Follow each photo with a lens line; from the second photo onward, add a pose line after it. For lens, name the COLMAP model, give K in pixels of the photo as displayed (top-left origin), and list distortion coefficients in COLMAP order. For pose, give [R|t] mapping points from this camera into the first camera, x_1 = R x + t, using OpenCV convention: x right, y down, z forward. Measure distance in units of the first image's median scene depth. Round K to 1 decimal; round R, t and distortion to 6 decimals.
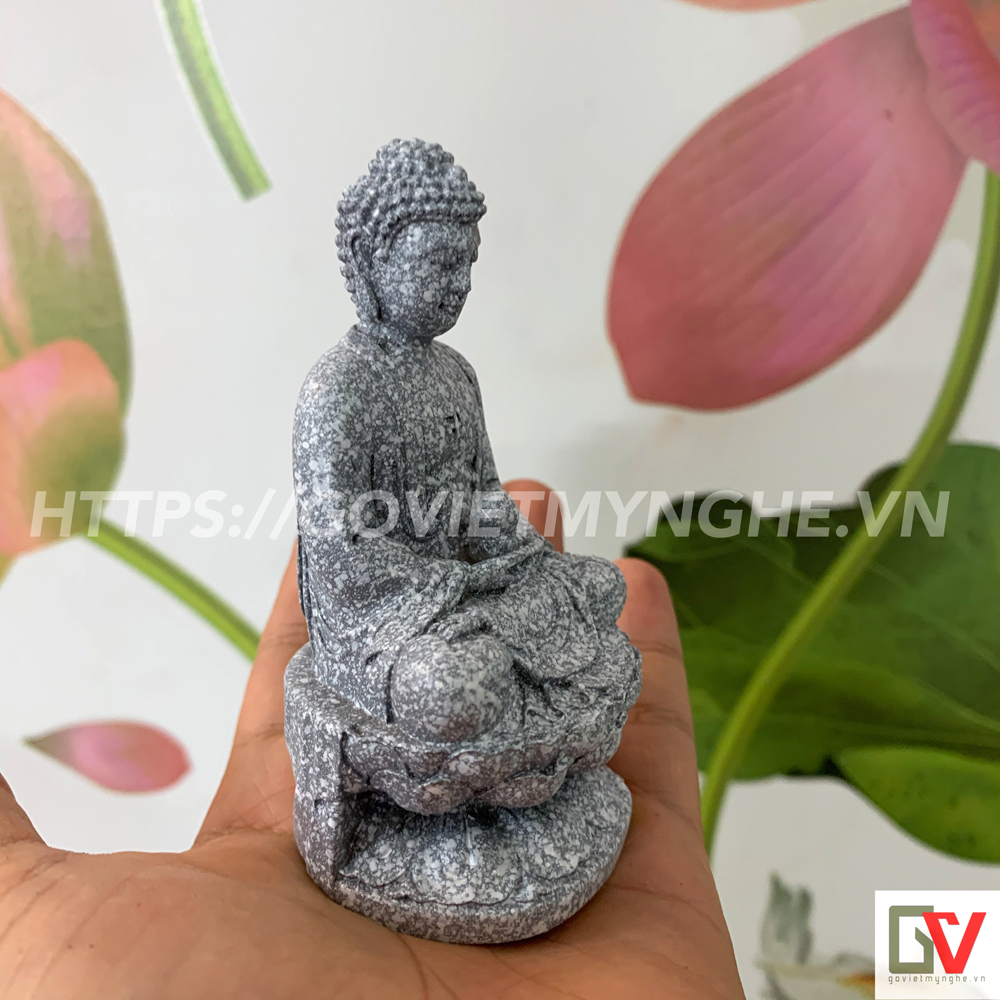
lens RADIAL K [[1051.9, 0, 504.4], [0, 1051.9, 489.4], [0, 0, 1]] dist [0.177311, -0.706646]
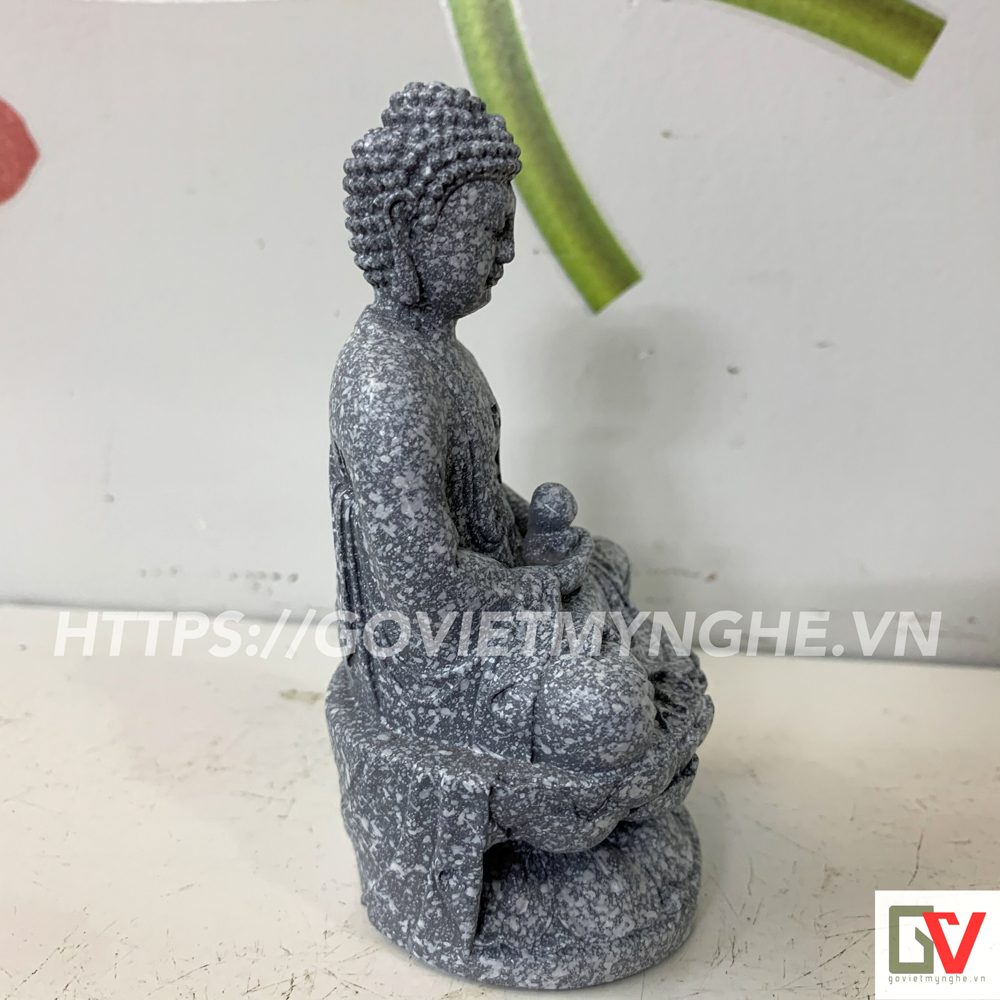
lens RADIAL K [[1051.9, 0, 504.4], [0, 1051.9, 489.4], [0, 0, 1]] dist [0.177311, -0.706646]
pose [[0.907359, -0.142429, 0.395492, -0.427729], [0.126238, 0.989747, 0.066817, -0.060888], [-0.400954, -0.010700, 0.916036, 0.206857]]
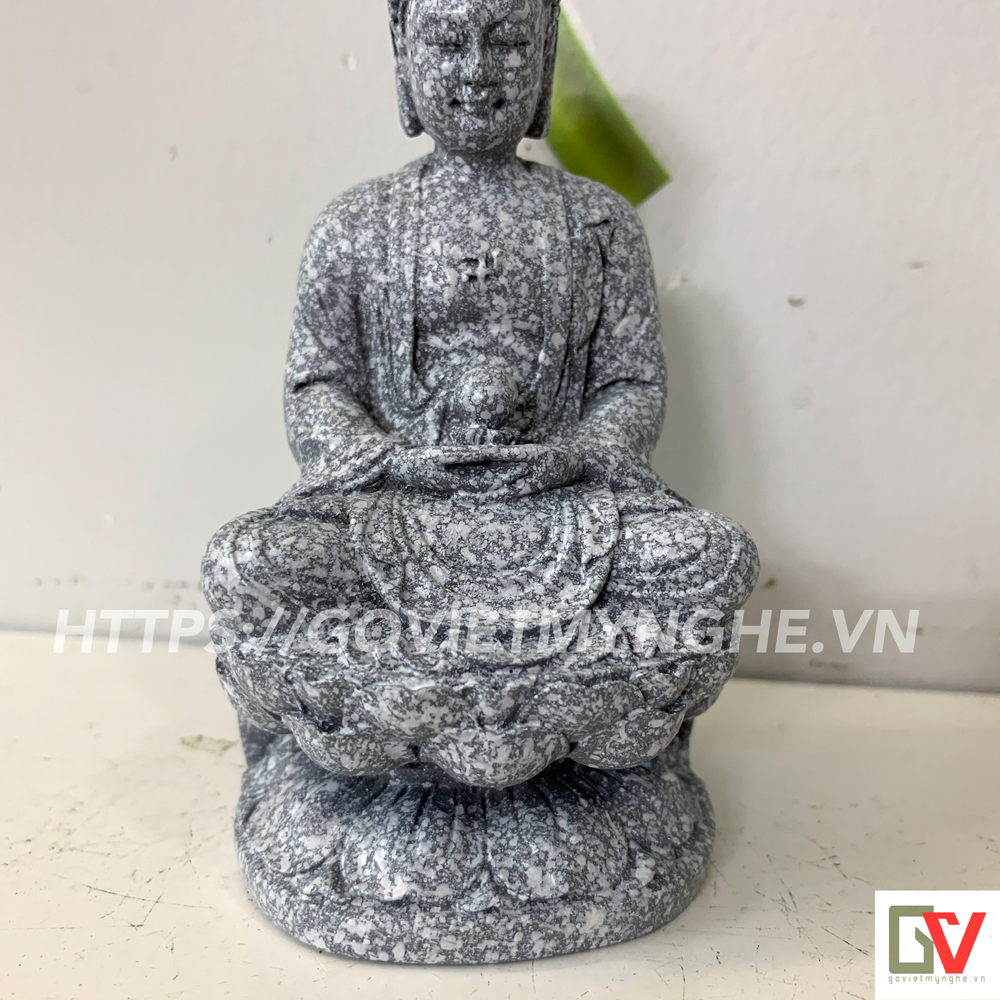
lens RADIAL K [[1069.8, 0, 501.7], [0, 1069.8, 495.2], [0, 0, 1]] dist [0.192911, -0.868924]
pose [[0.541425, 0.166674, -0.824062, 0.657198], [-0.191419, 0.978848, 0.072214, 0.037767], [0.818668, 0.118643, 0.561878, 0.652285]]
